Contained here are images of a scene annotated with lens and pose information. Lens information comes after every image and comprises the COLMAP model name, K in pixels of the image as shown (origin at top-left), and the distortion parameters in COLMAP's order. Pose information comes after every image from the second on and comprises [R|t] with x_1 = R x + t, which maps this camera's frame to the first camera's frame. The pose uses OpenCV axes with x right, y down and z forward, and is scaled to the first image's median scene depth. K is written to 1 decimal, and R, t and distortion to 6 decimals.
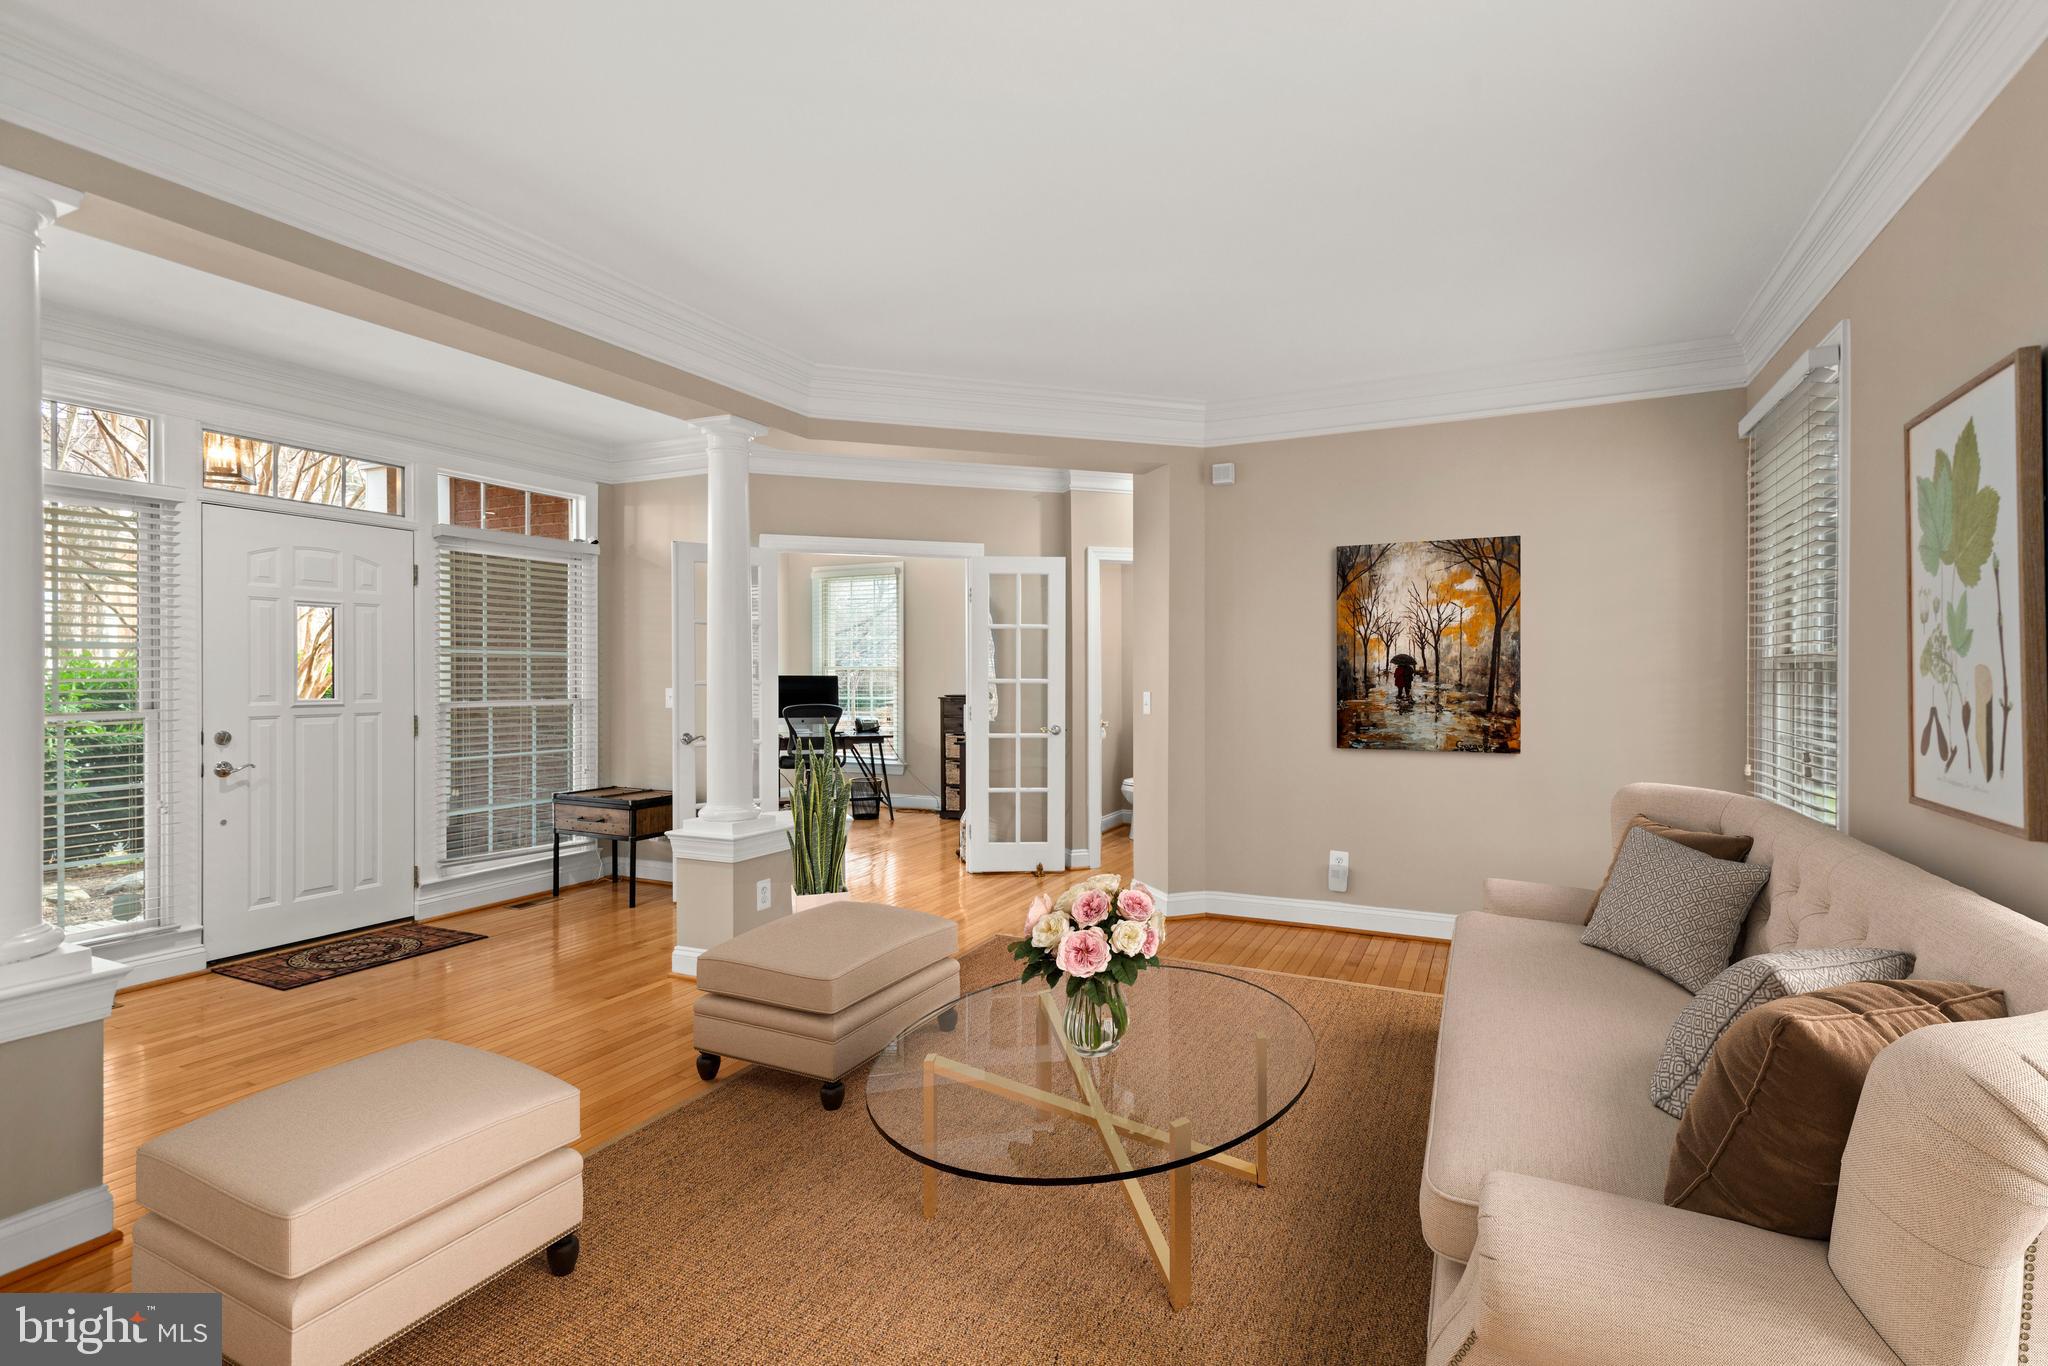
lens RADIAL K [[967.0, 0, 1032.4], [0, 967.0, 677.9], [0, 0, 1]] dist [0.022198, -0.007215]
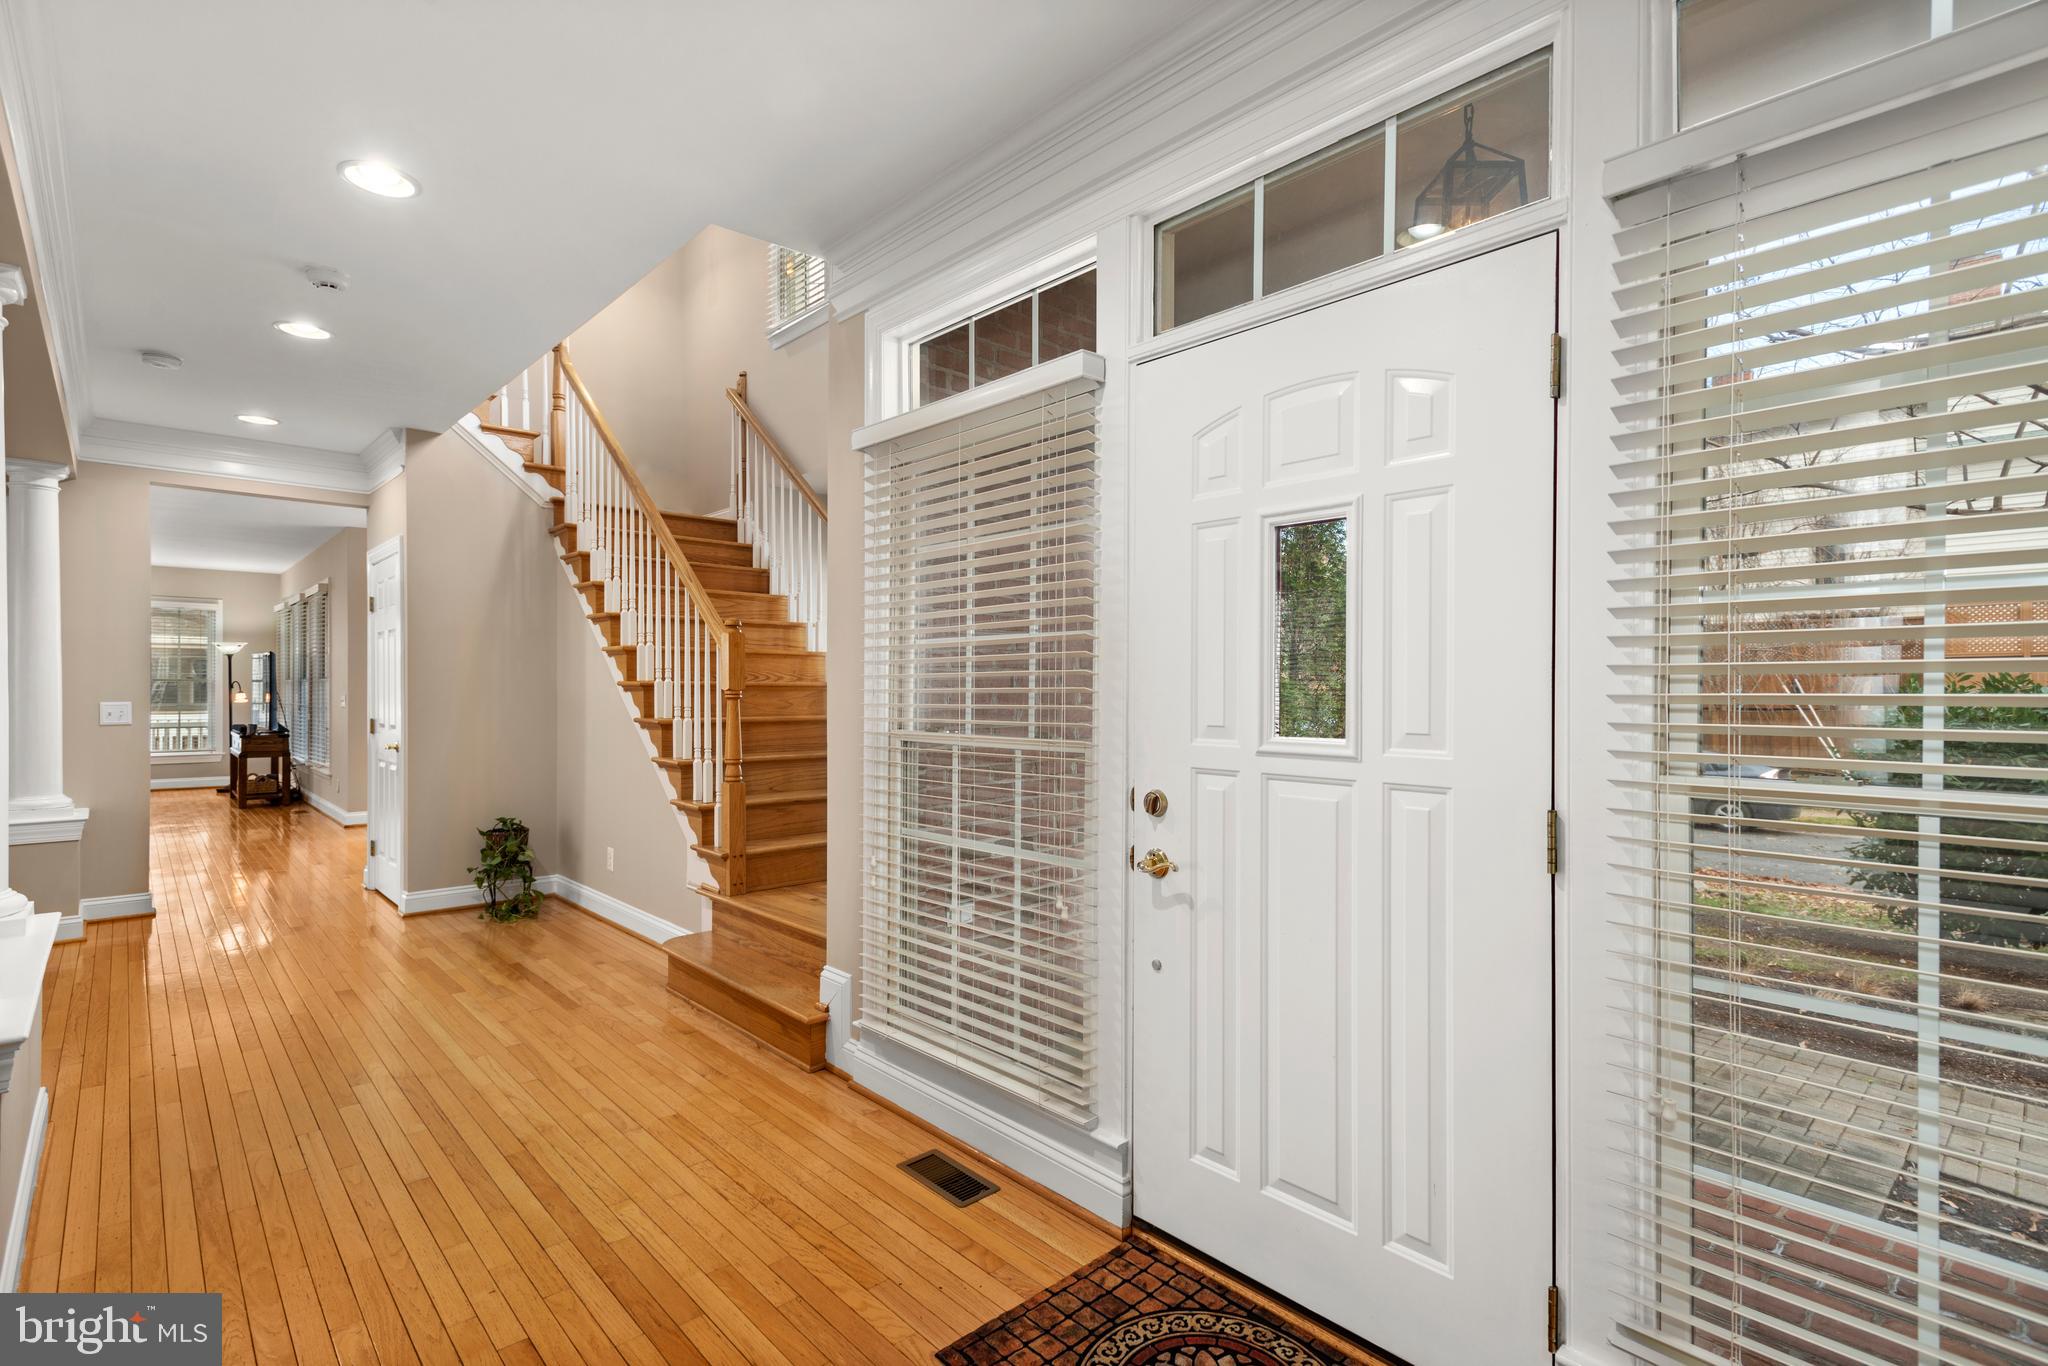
lens RADIAL K [[967.0, 0, 1029.9], [0, 967.0, 688.1], [0, 0, 1]] dist [0.022198, -0.007215]
pose [[-0.358651, -0.009680, -0.933422, -0.317241], [-0.015169, 0.999875, -0.004541, 0.003659], [0.933349, 0.012530, -0.358752, 1.105295]]
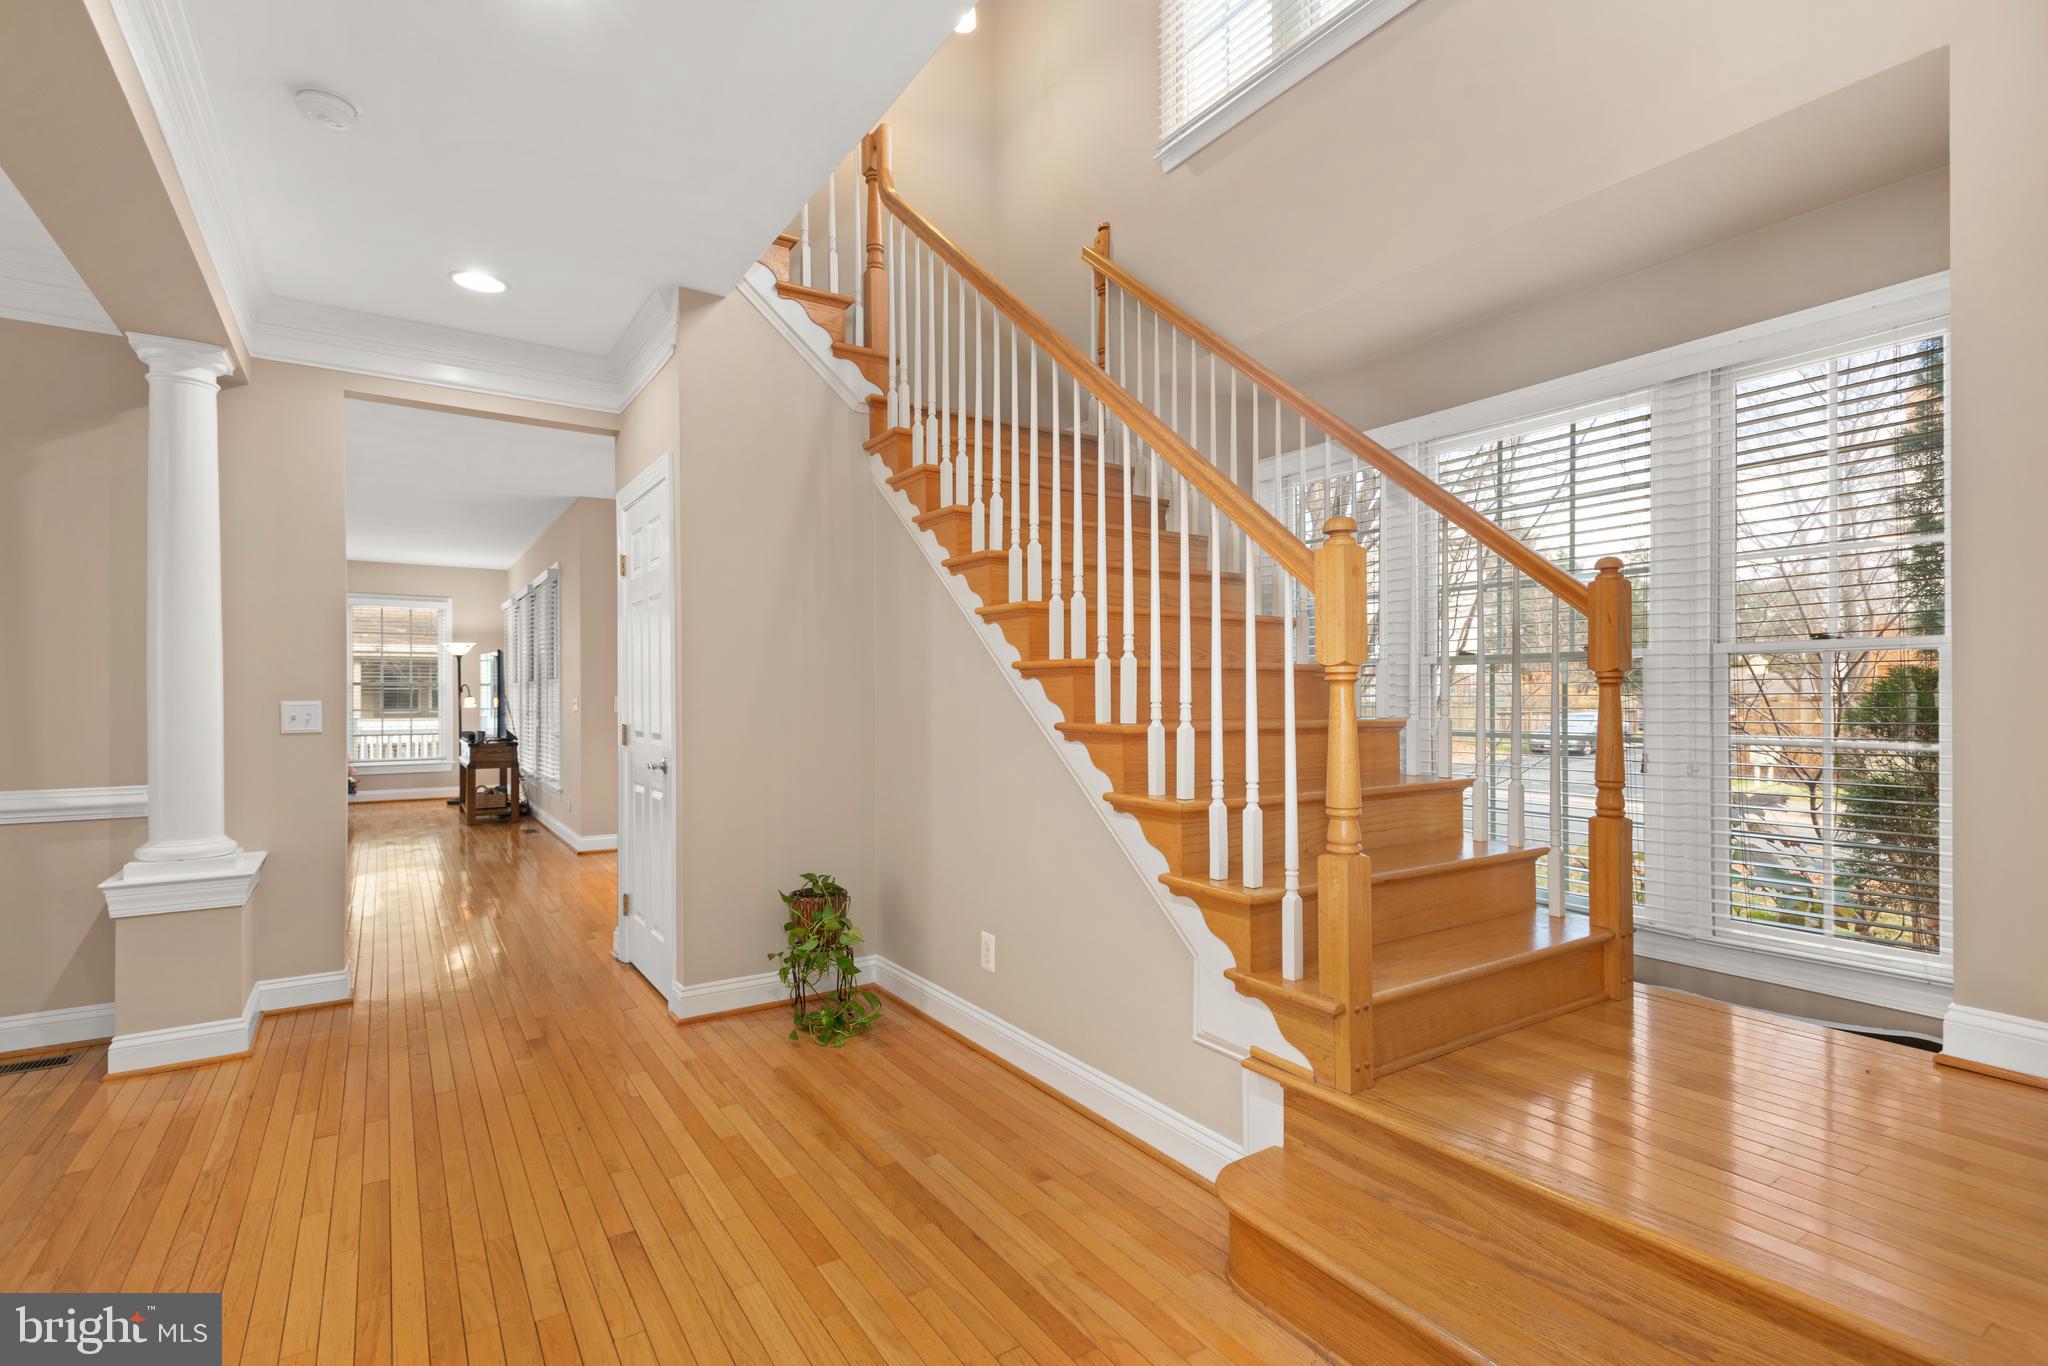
lens RADIAL K [[967.0, 0, 1028.2], [0, 967.0, 691.2], [0, 0, 1]] dist [0.022198, -0.007215]
pose [[-0.504886, -0.010057, -0.863127, -0.629380], [-0.009818, 0.999934, -0.005908, 0.022912], [0.863130, 0.005492, -0.504952, 0.590870]]
